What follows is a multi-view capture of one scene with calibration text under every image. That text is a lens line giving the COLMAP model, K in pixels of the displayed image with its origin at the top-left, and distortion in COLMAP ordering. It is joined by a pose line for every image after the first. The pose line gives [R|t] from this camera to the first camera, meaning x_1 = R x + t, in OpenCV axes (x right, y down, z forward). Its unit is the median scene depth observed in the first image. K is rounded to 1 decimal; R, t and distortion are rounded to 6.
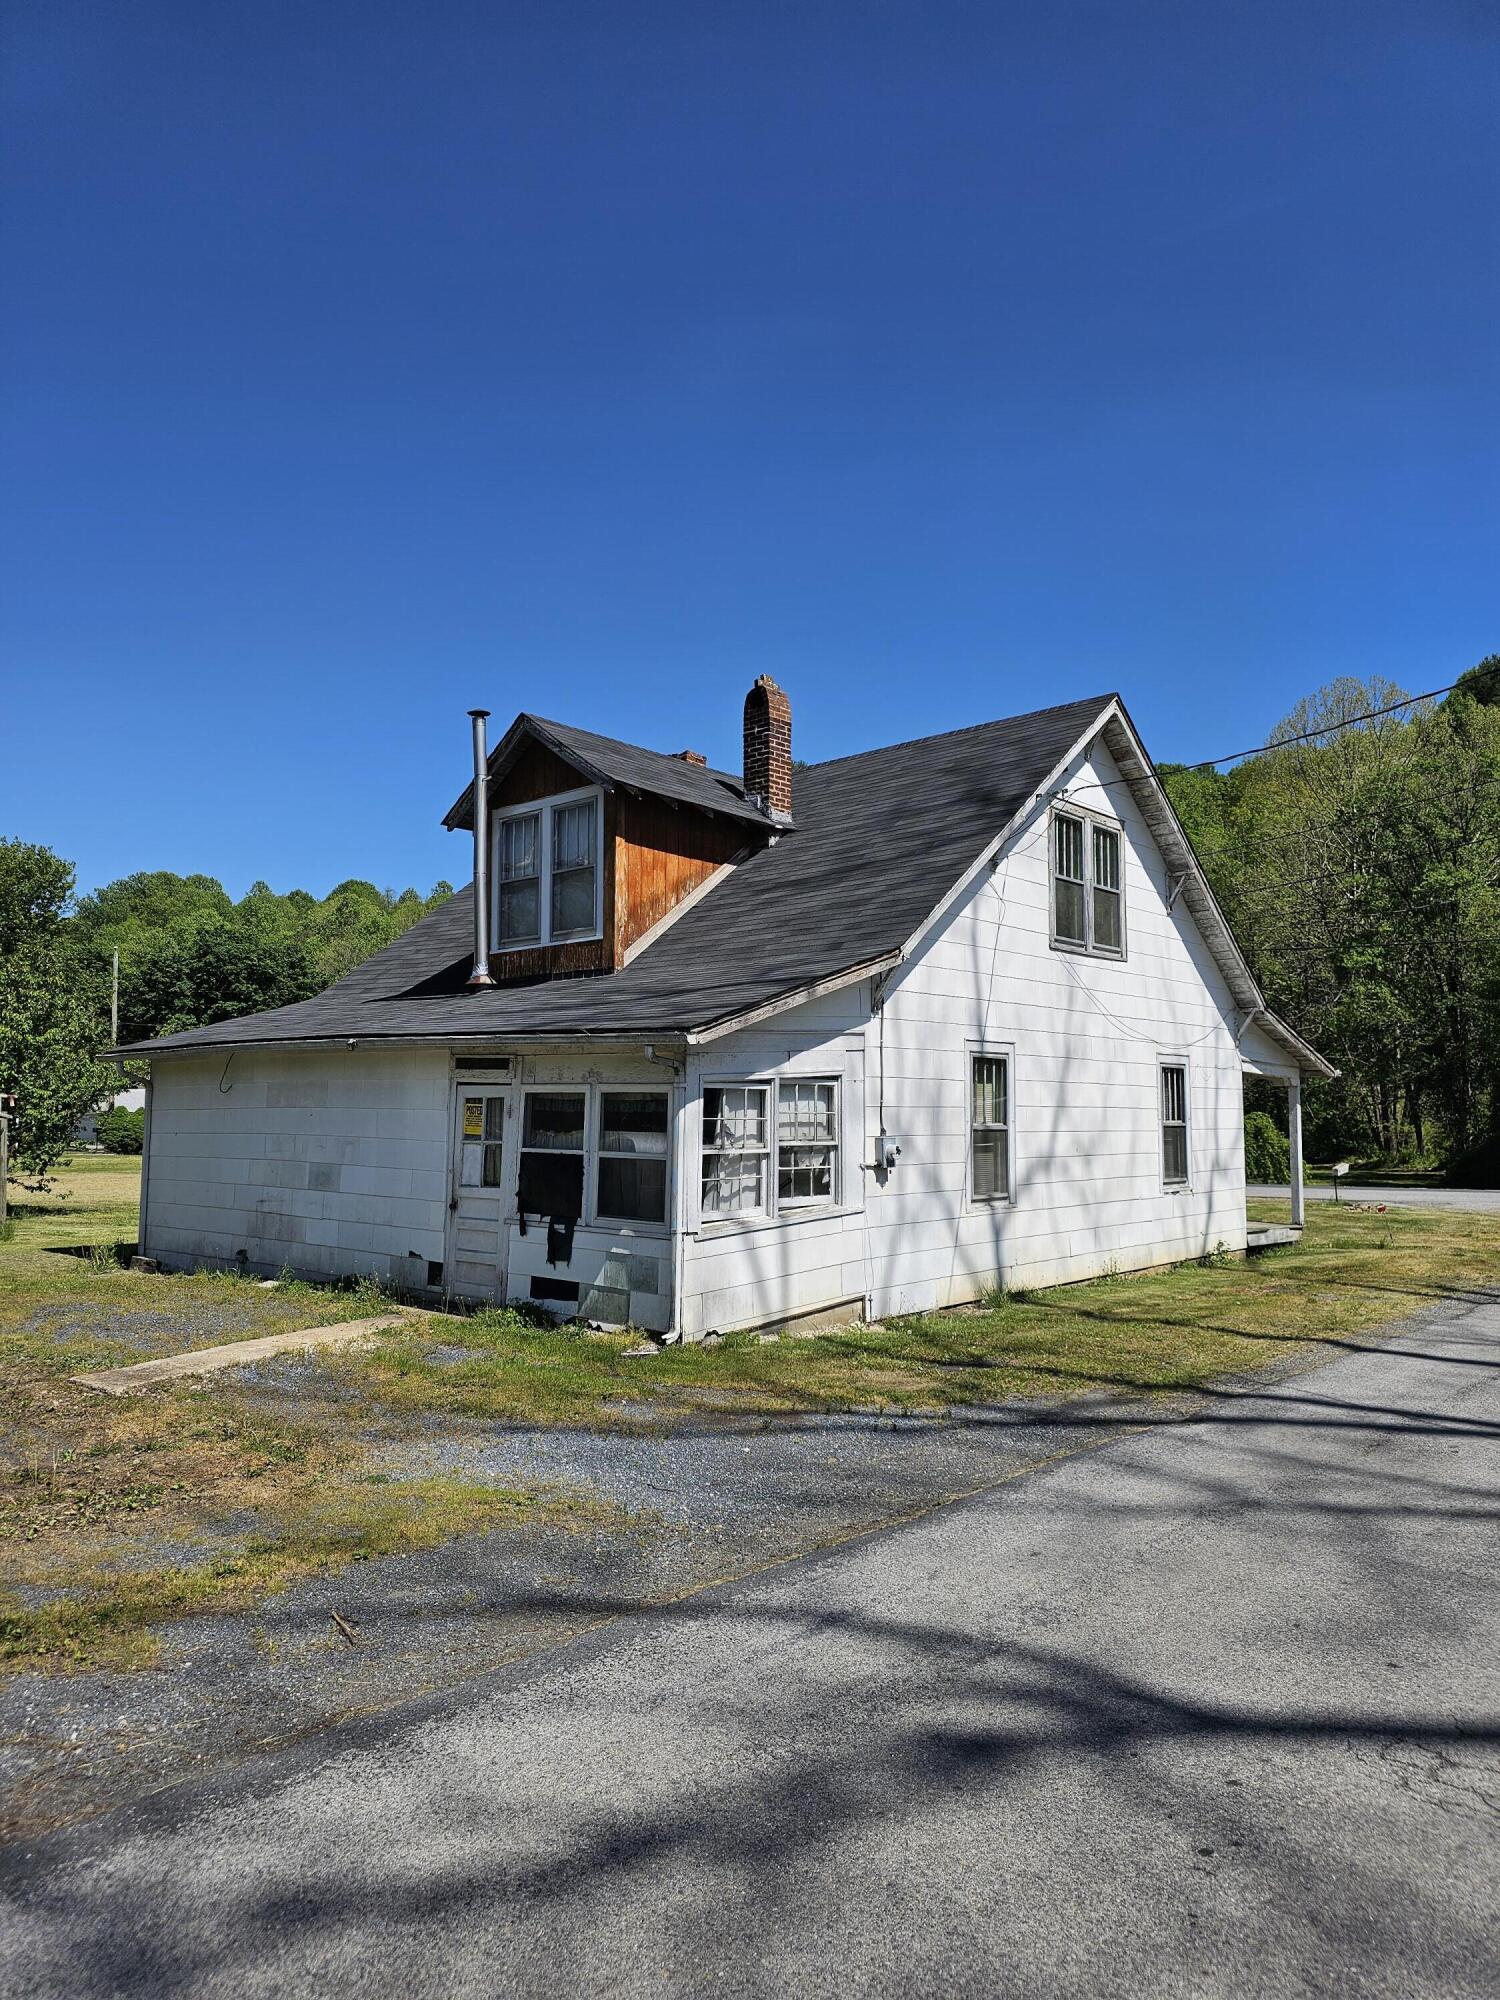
lens RADIAL K [[1333.6, 0, 755.3], [0, 1333.6, 993.7], [0, 0, 1]] dist [0.001624, -0.000113]
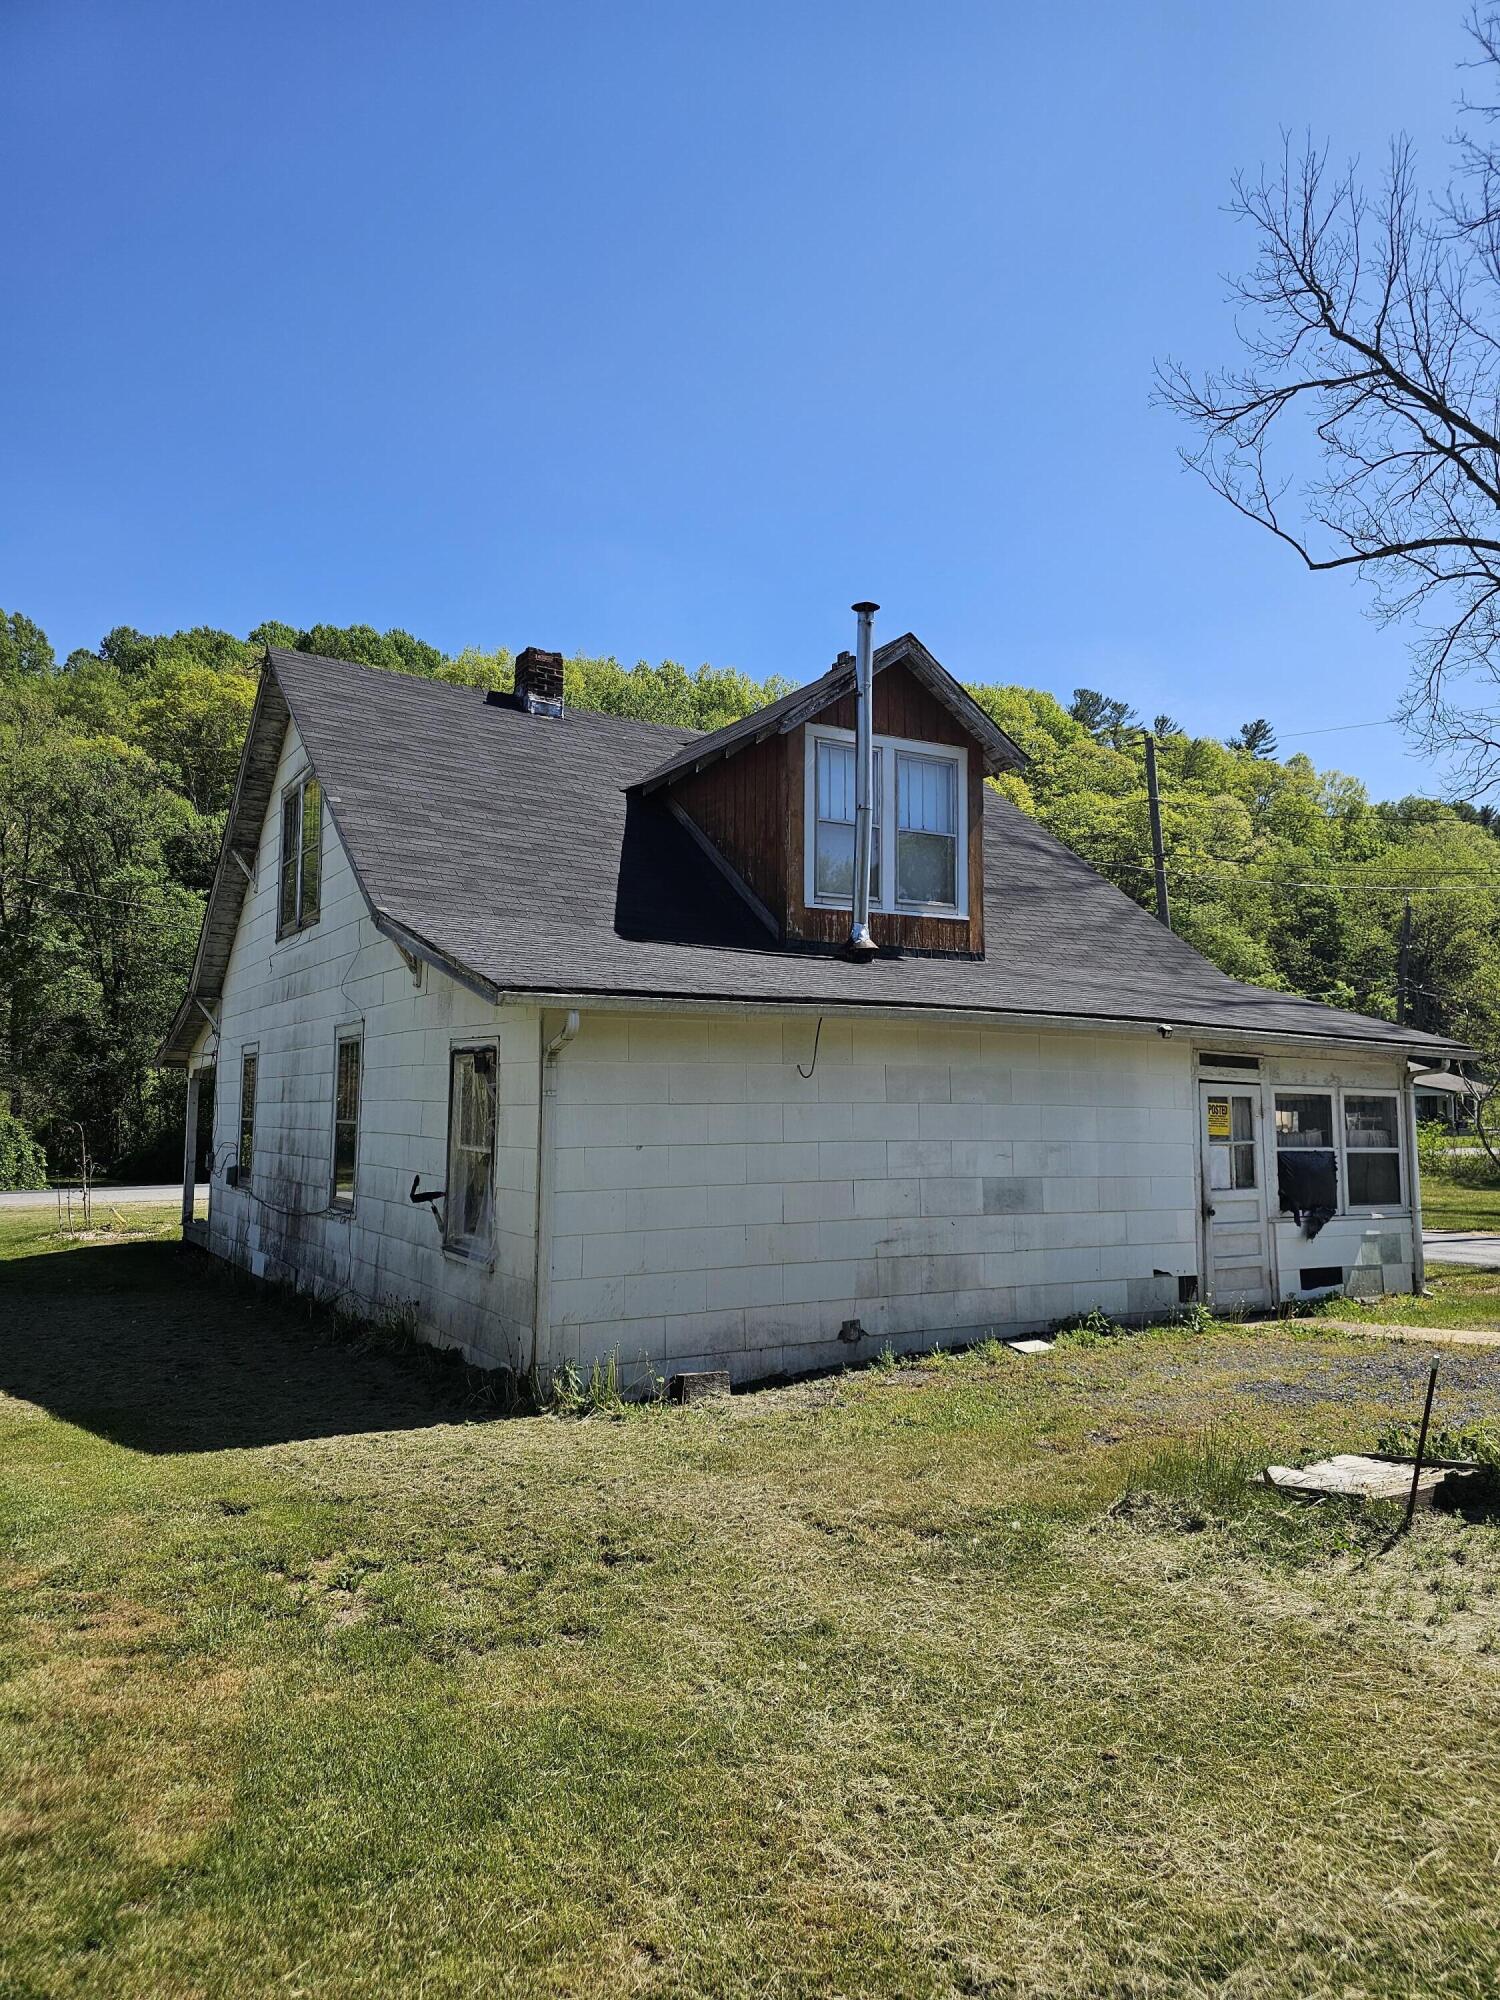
lens RADIAL K [[1333.6, 0, 755.6], [0, 1333.6, 999.4], [0, 0, 1]] dist [0.001624, -0.000113]
pose [[0.322600, 0.082189, 0.942960, -0.661524], [-0.089015, 0.994442, -0.056223, 0.049907], [-0.942340, -0.065800, 0.328123, 0.543528]]
